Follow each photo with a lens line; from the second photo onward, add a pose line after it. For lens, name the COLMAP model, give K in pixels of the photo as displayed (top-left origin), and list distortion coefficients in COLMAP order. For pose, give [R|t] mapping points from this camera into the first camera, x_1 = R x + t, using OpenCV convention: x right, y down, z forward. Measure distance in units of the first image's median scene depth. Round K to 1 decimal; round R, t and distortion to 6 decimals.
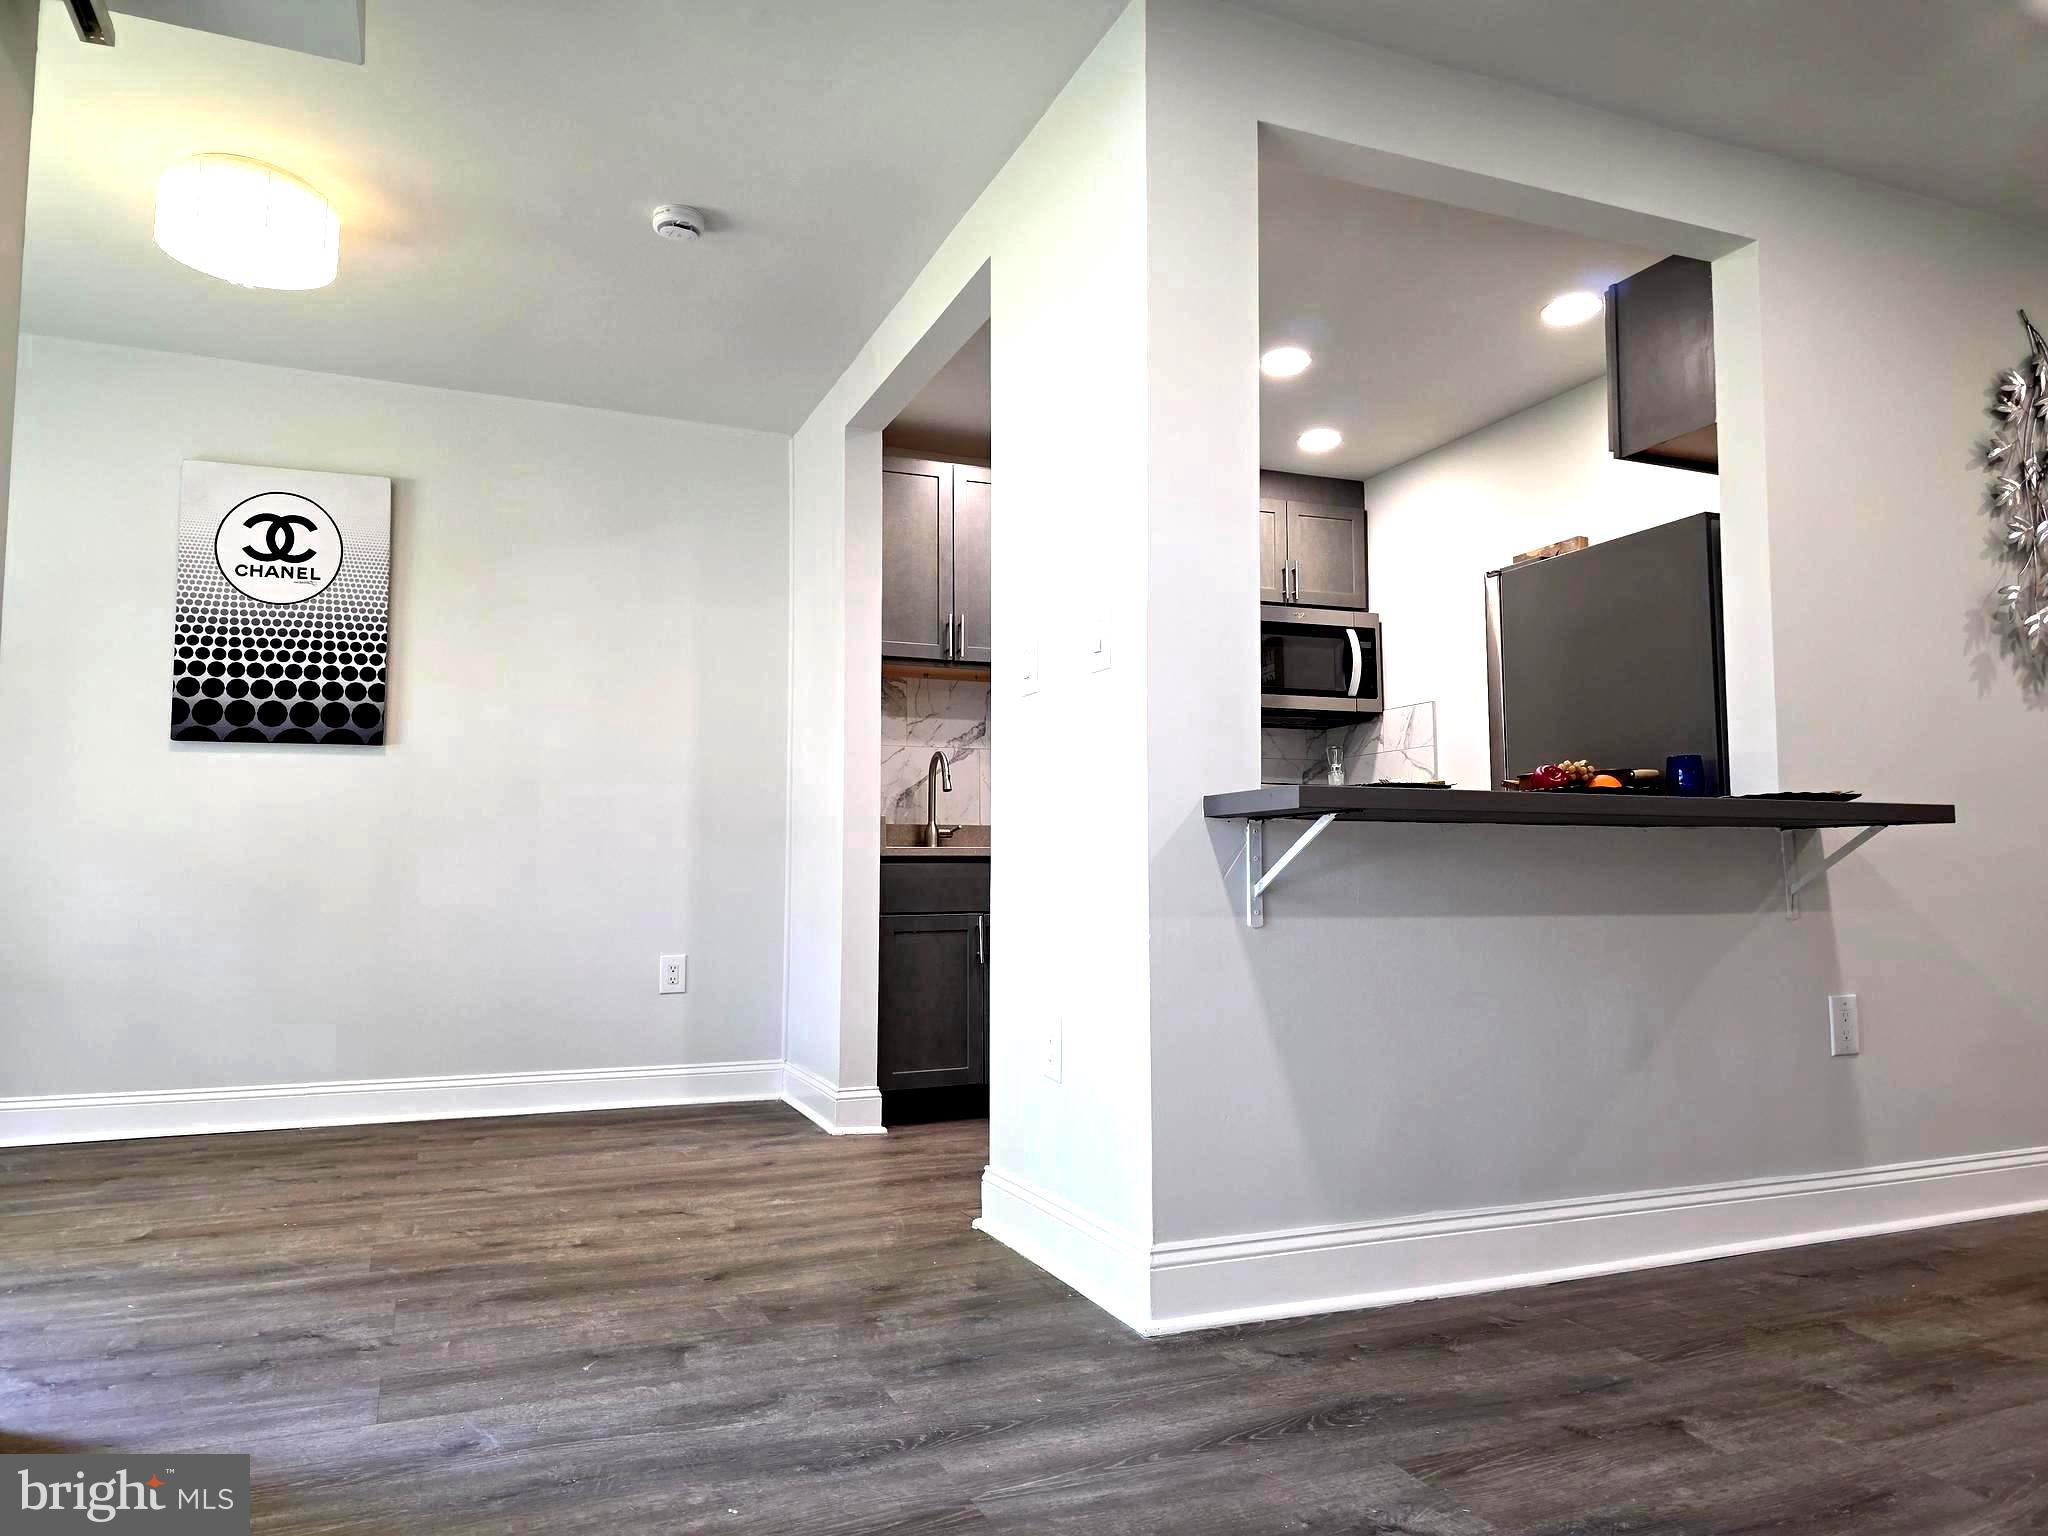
lens RADIAL K [[1379.8, 0, 1026.4], [0, 1379.8, 760.4], [0, 0, 1]] dist [0.078807, -0.080232]
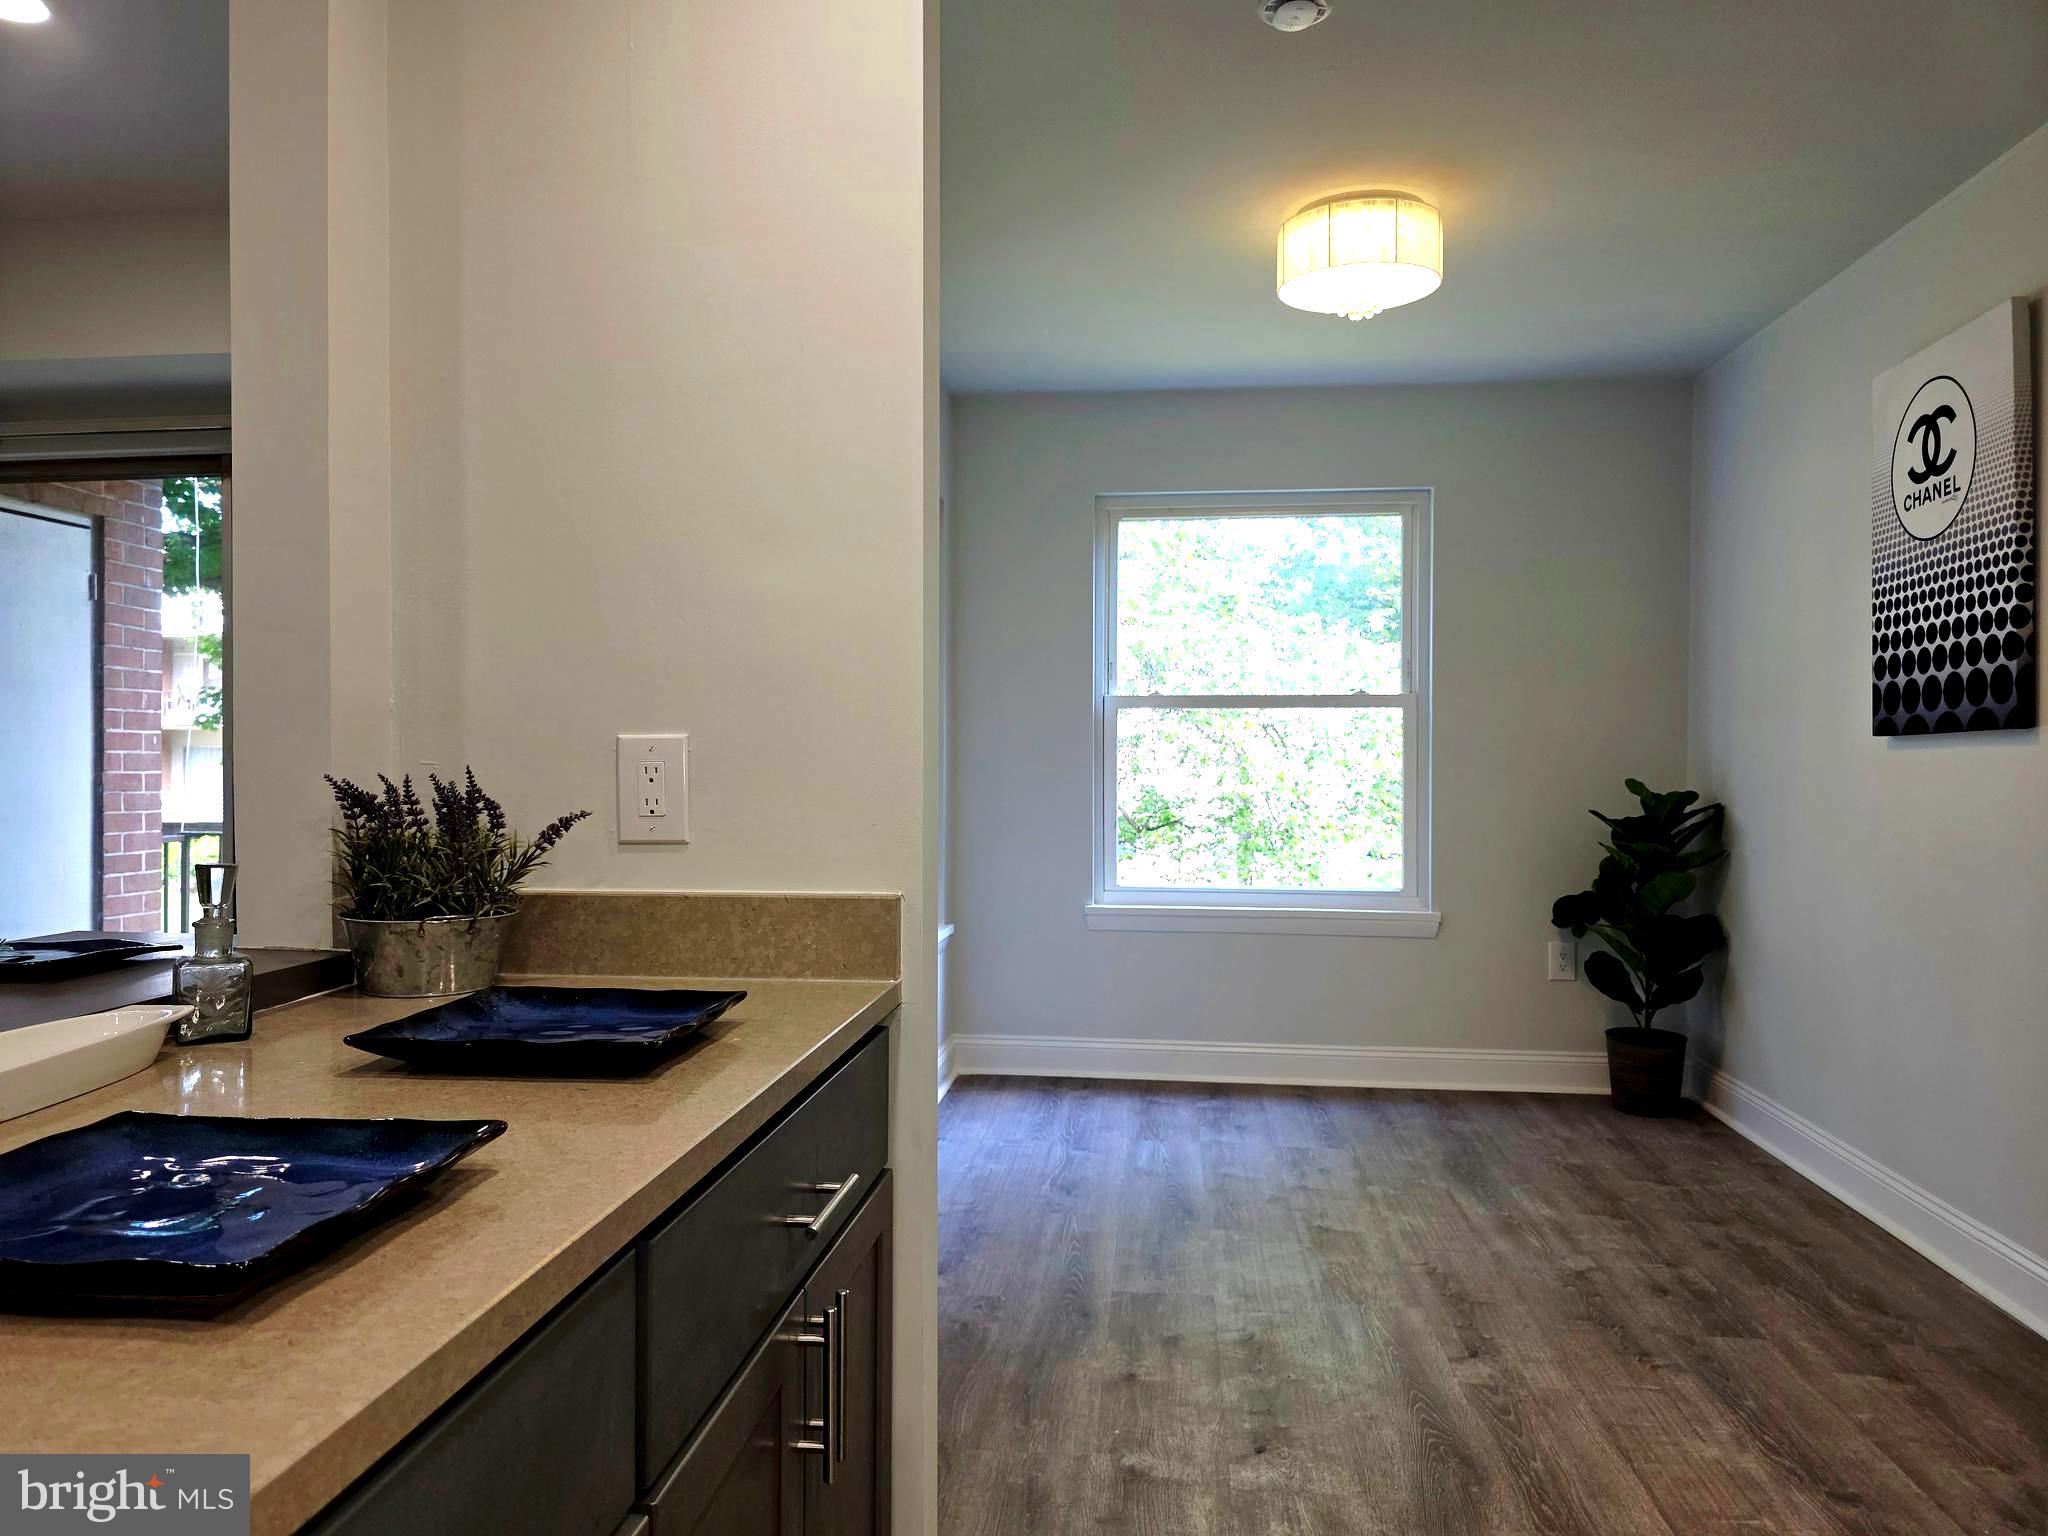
lens RADIAL K [[1379.8, 0, 1026.4], [0, 1379.8, 760.4], [0, 0, 1]] dist [0.078807, -0.080232]
pose [[-0.483440, -0.000781, -0.875377, 0.317457], [0.073110, 0.996470, -0.041265, -0.003116], [0.872319, -0.083948, -0.481676, 0.937111]]
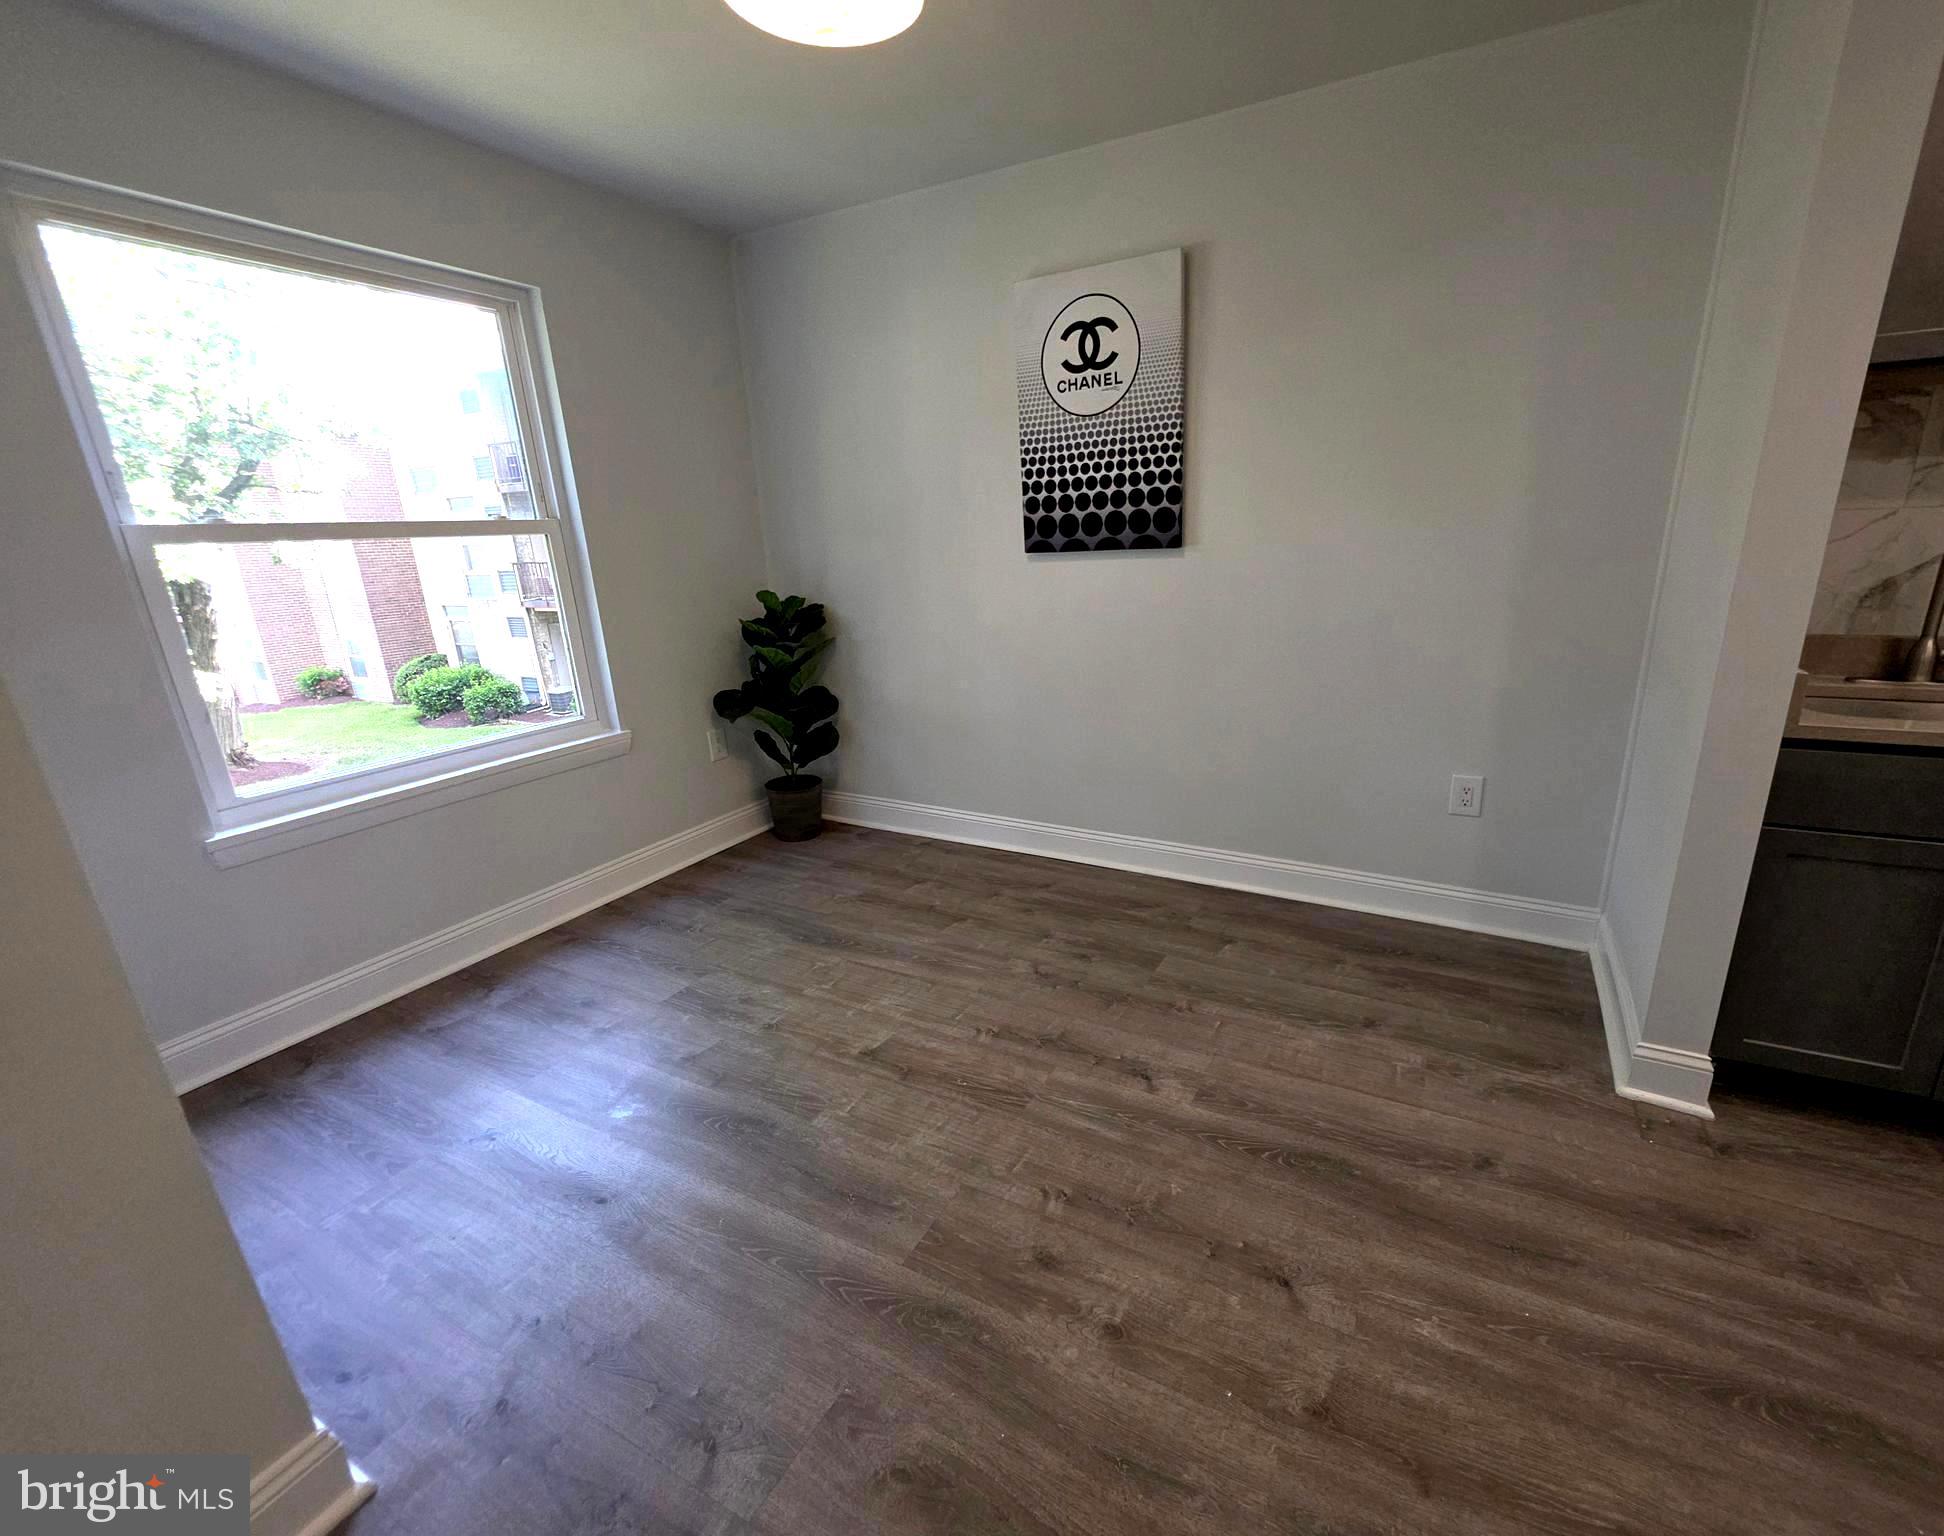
lens RADIAL K [[829.3, 0, 1034.2], [0, 829.3, 773.5], [0, 0, 1]] dist [0.002381, -0.000308]
pose [[0.638801, 0.201303, -0.742570, -0.041360], [0.101223, 0.934784, 0.340488, -0.076734], [0.762684, -0.292669, 0.576765, 0.529160]]
